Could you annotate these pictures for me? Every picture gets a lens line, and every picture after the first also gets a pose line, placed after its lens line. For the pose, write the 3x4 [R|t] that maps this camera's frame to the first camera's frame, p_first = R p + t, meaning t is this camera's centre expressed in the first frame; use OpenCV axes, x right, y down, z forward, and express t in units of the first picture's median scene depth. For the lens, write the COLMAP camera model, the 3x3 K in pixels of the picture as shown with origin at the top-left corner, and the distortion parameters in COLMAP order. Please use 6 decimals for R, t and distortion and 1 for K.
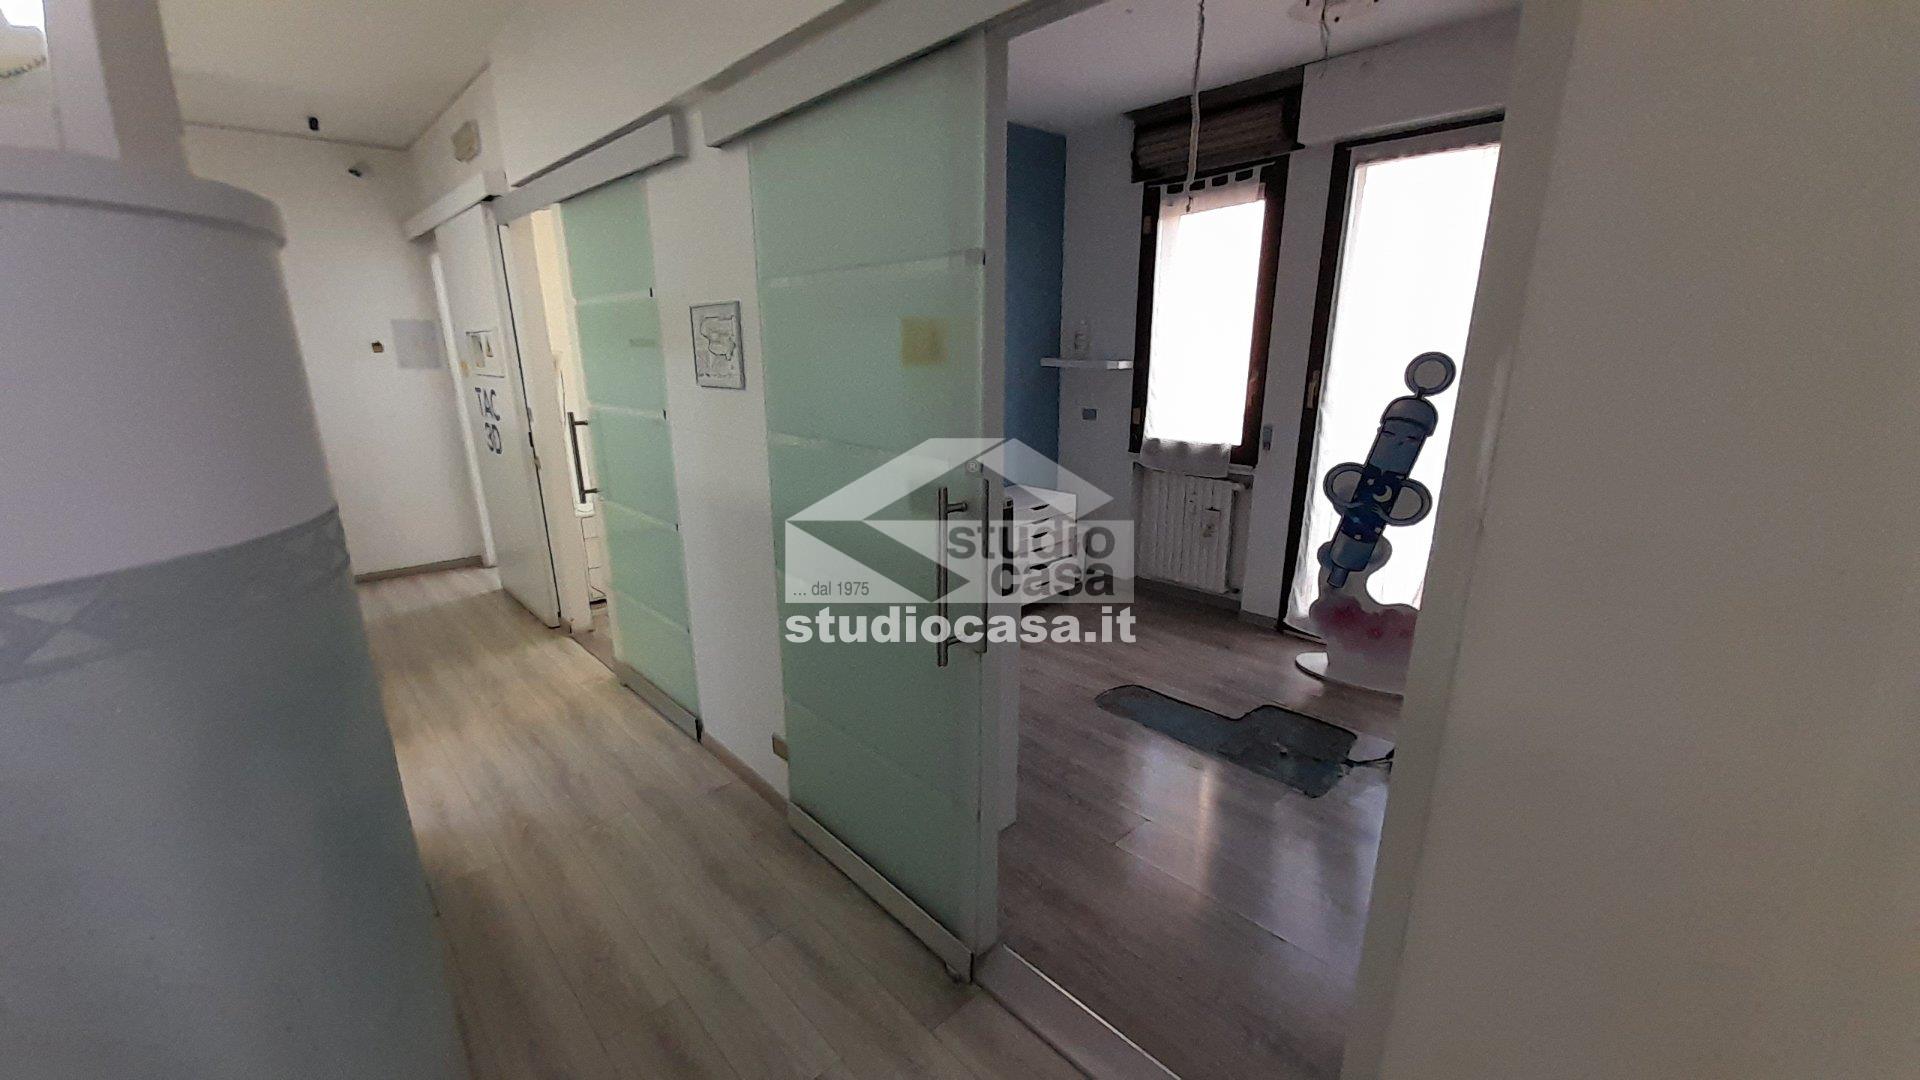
lens RADIAL K [[751.3, 0, 976.0], [0, 751.3, 555.3], [0, 0, 1]] dist [0.000359, 0.027078]
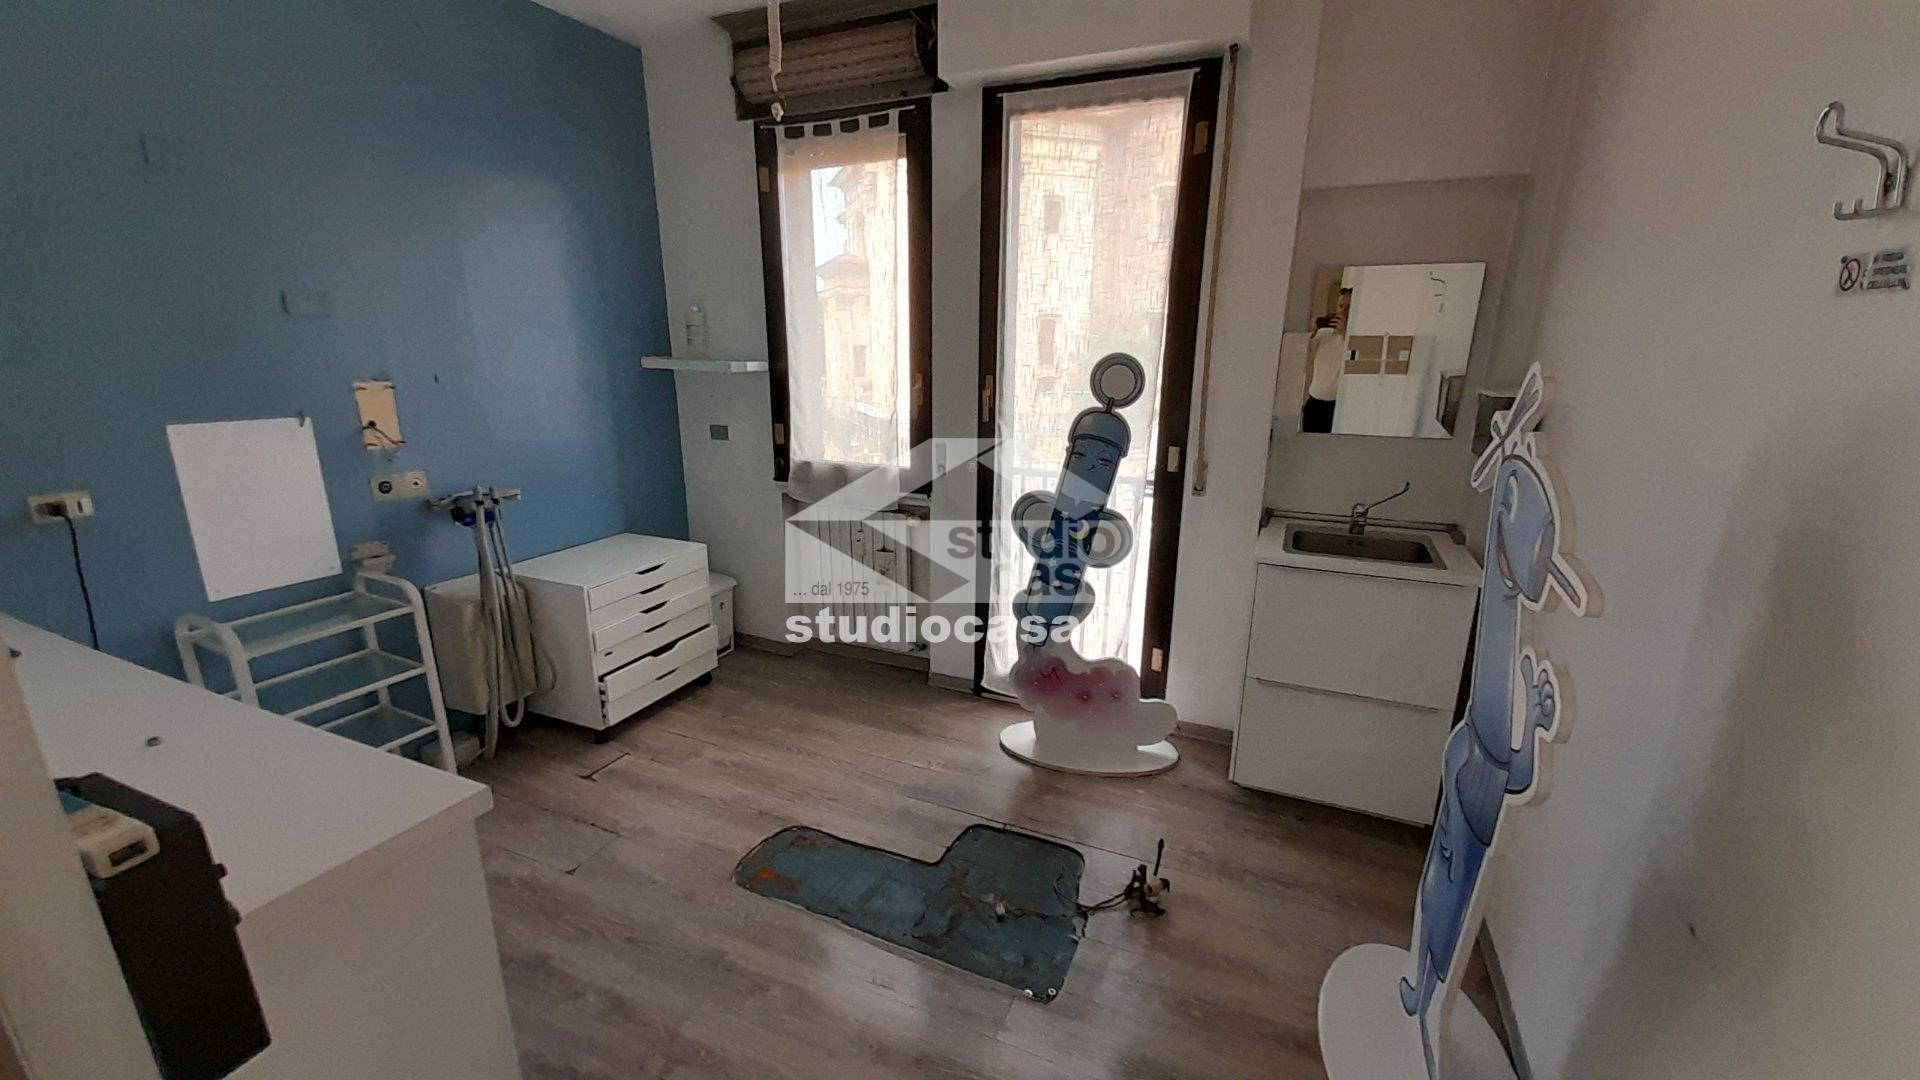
lens RADIAL K [[756.4, 0, 964.8], [0, 756.4, 560.1], [0, 0, 1]] dist [0.018025, -0.015323]
pose [[0.924255, -0.096311, 0.369428, 0.112349], [0.092952, 0.995306, 0.026928, -0.074302], [-0.370288, 0.009451, 0.928869, 0.265251]]
